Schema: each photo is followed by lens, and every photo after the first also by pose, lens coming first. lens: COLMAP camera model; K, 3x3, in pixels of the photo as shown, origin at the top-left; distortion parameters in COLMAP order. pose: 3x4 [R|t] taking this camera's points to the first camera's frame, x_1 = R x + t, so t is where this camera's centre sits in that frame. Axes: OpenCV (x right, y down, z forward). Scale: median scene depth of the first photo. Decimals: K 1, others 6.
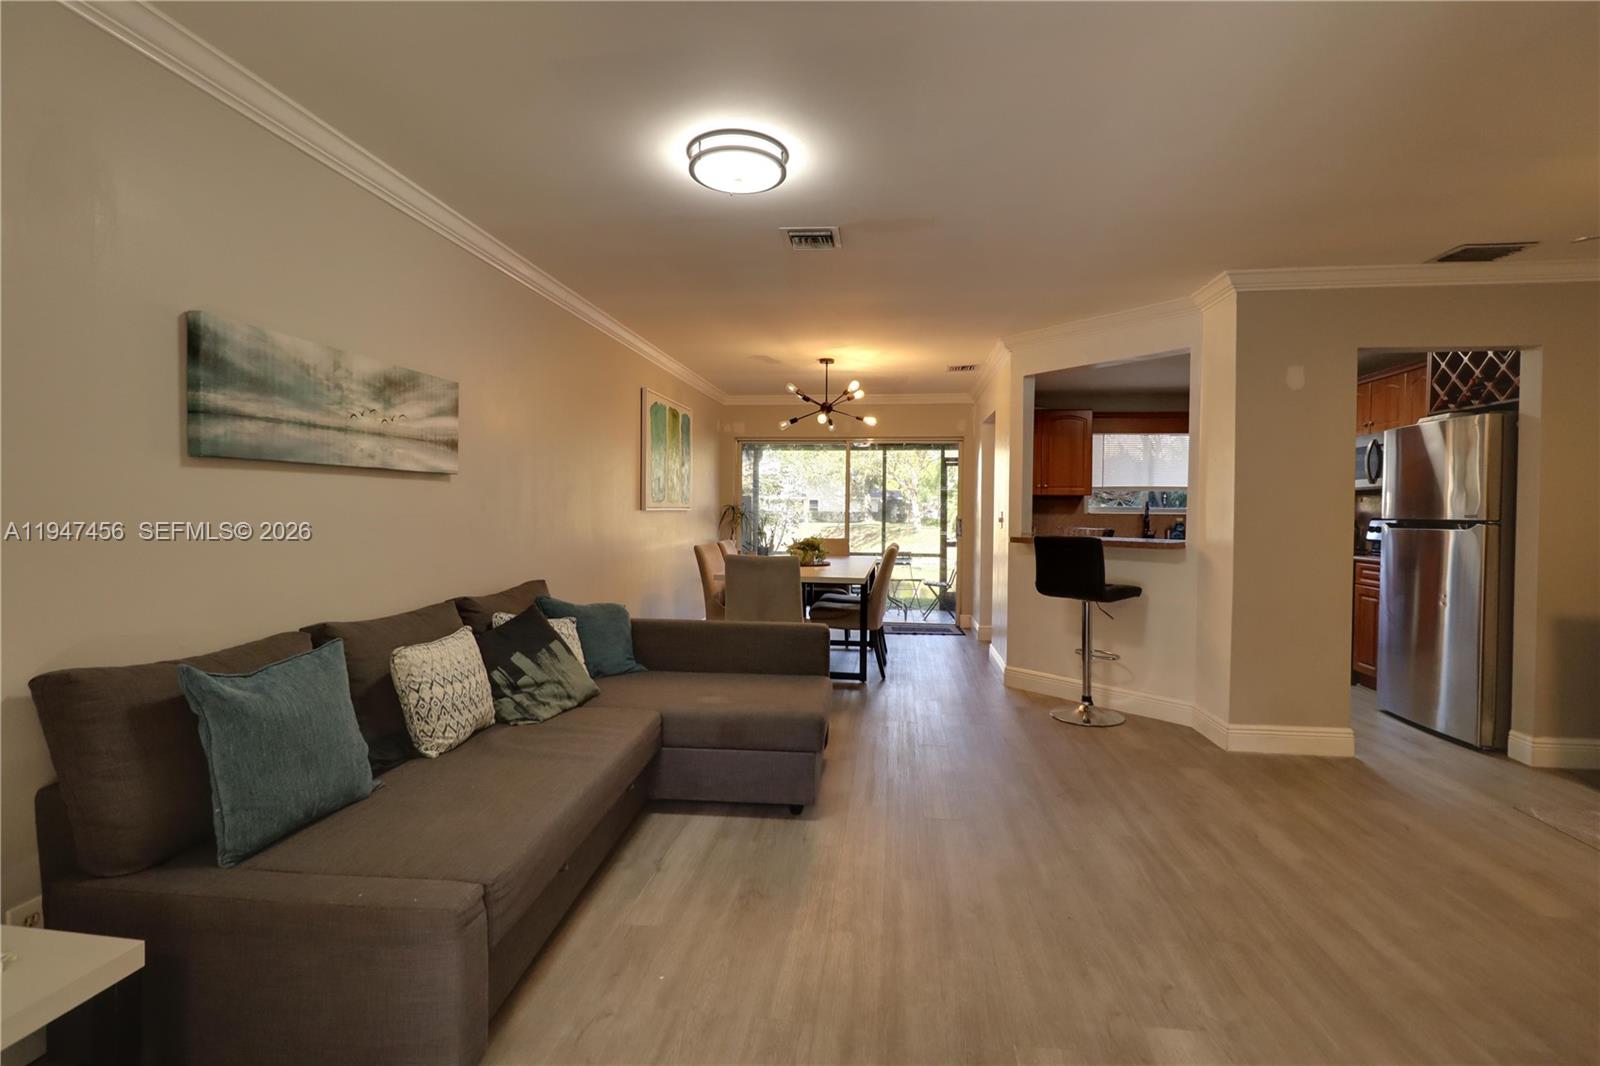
lens RADIAL K [[736.8, 0, 807.3], [0, 736.8, 522.6], [0, 0, 1]] dist [-0.000100, 0.000065]
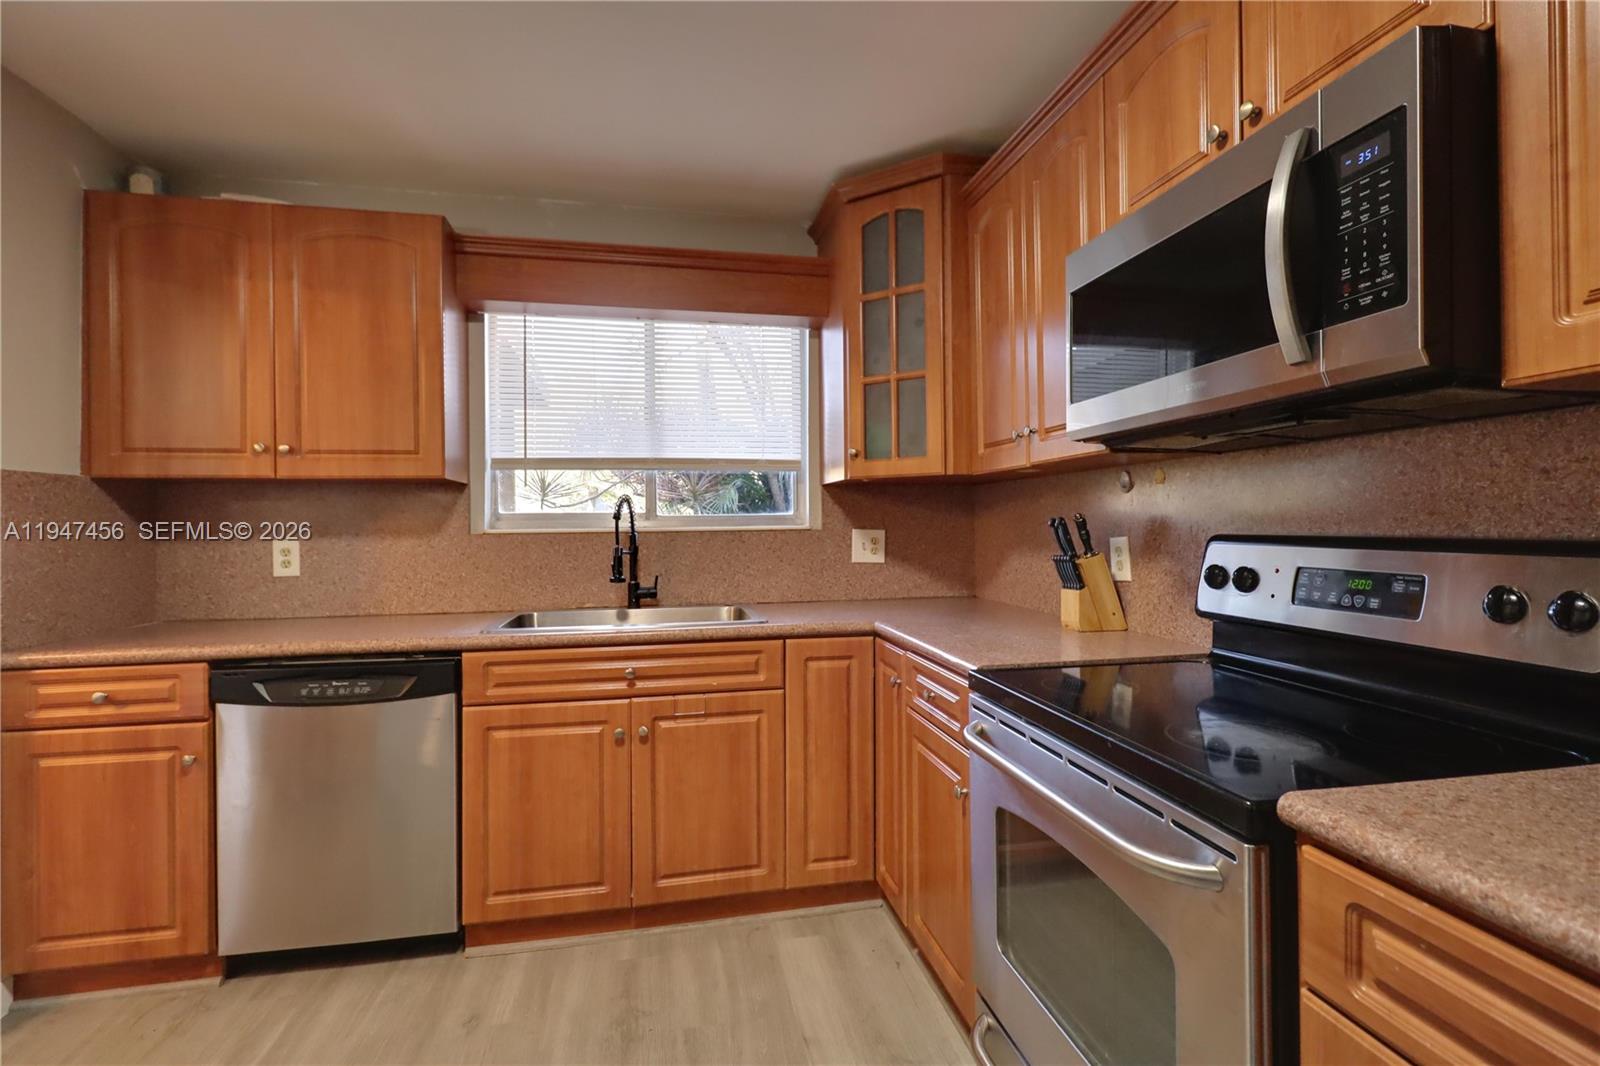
lens RADIAL K [[736.8, 0, 806.2], [0, 736.8, 524.5], [0, 0, 1]] dist [-0.000100, 0.000065]
pose [[0.948356, -0.017077, 0.316749, 1.074709], [0.023060, 0.999619, -0.015150, -0.019670], [-0.316370, 0.021671, 0.948388, 1.583899]]
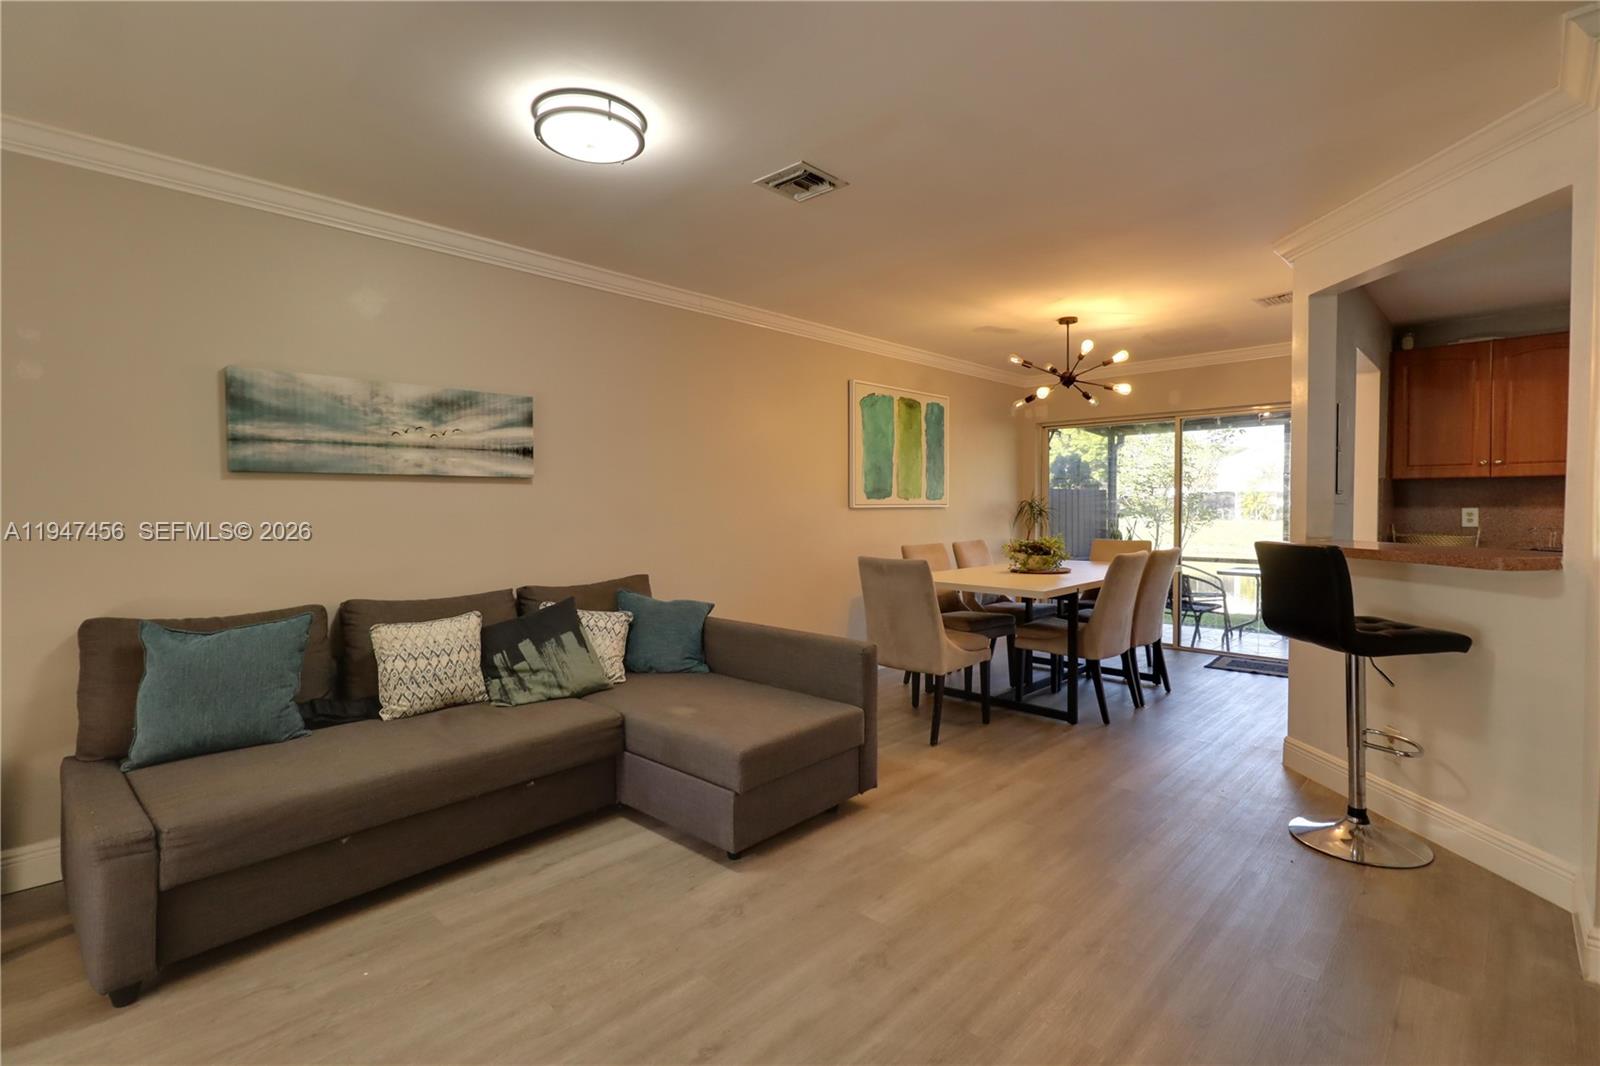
lens RADIAL K [[736.8, 0, 807.3], [0, 736.8, 523.0], [0, 0, 1]] dist [-0.000100, 0.000065]
pose [[0.797797, 0.002453, -0.602921, 0.580243], [-0.000469, 0.999994, 0.003448, 0.000236], [0.602926, -0.002468, 0.797793, 0.371131]]
